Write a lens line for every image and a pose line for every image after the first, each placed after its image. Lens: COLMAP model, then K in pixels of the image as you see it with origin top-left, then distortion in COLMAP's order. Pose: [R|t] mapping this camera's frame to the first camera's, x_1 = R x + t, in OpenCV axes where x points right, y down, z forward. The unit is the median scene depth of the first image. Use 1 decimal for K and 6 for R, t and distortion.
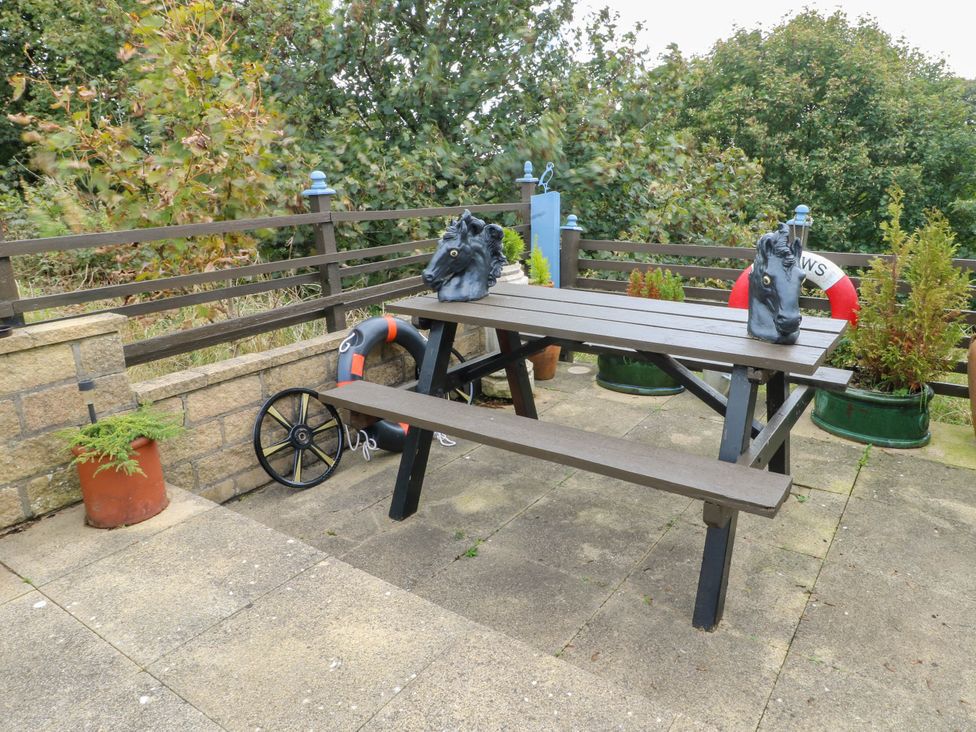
lens RADIAL K [[668.3, 0, 488.0], [0, 668.3, 366.0], [0, 0, 1]] dist [-0.008153, -0.005163]
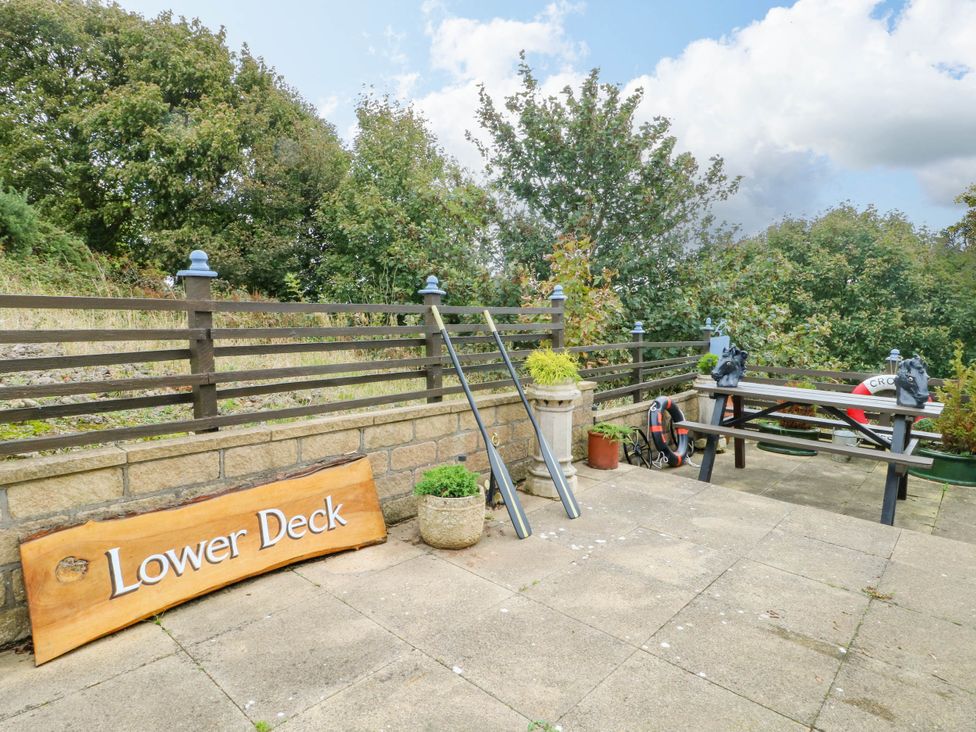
lens RADIAL K [[565.1, 0, 488.0], [0, 565.1, 366.0], [0, 0, 1]] dist [-0.000882, -0.004667]
pose [[0.991618, 0.052833, -0.117908, -0.064367], [-0.074306, 0.979755, -0.185901, 0.024556], [0.105699, 0.193104, 0.975468, -0.089230]]
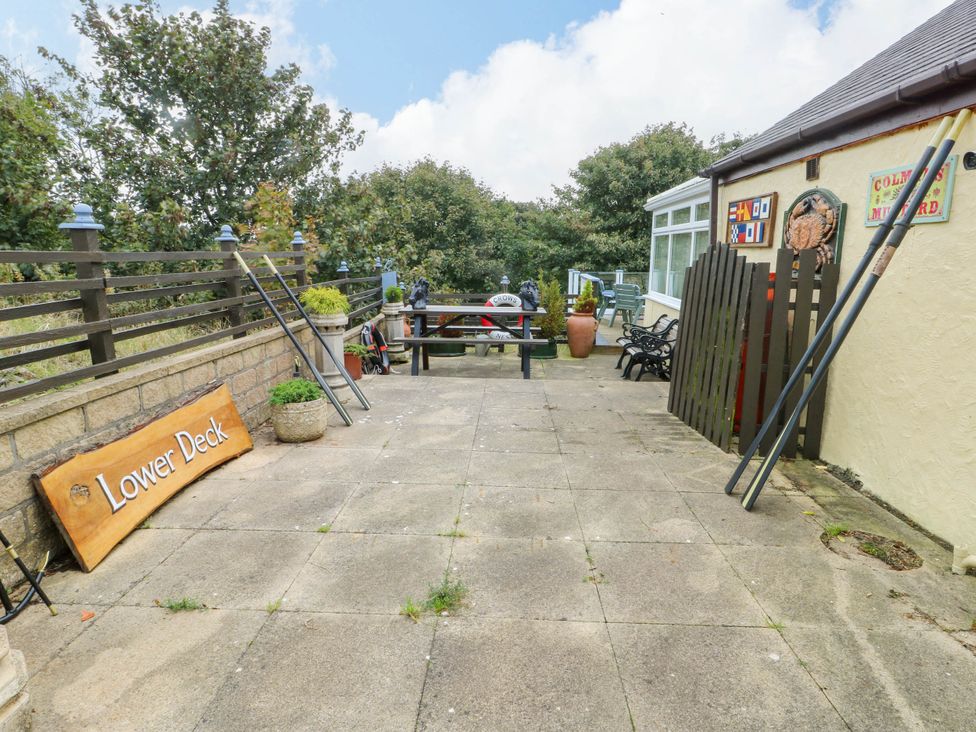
lens RADIAL K [[565.1, 0, 488.0], [0, 565.1, 366.0], [0, 0, 1]] dist [-0.000882, -0.004667]
pose [[0.844187, -0.079300, 0.530151, -0.152986], [0.130986, 0.989533, -0.060560, 0.042067], [-0.519800, 0.120567, 0.845737, -0.145317]]
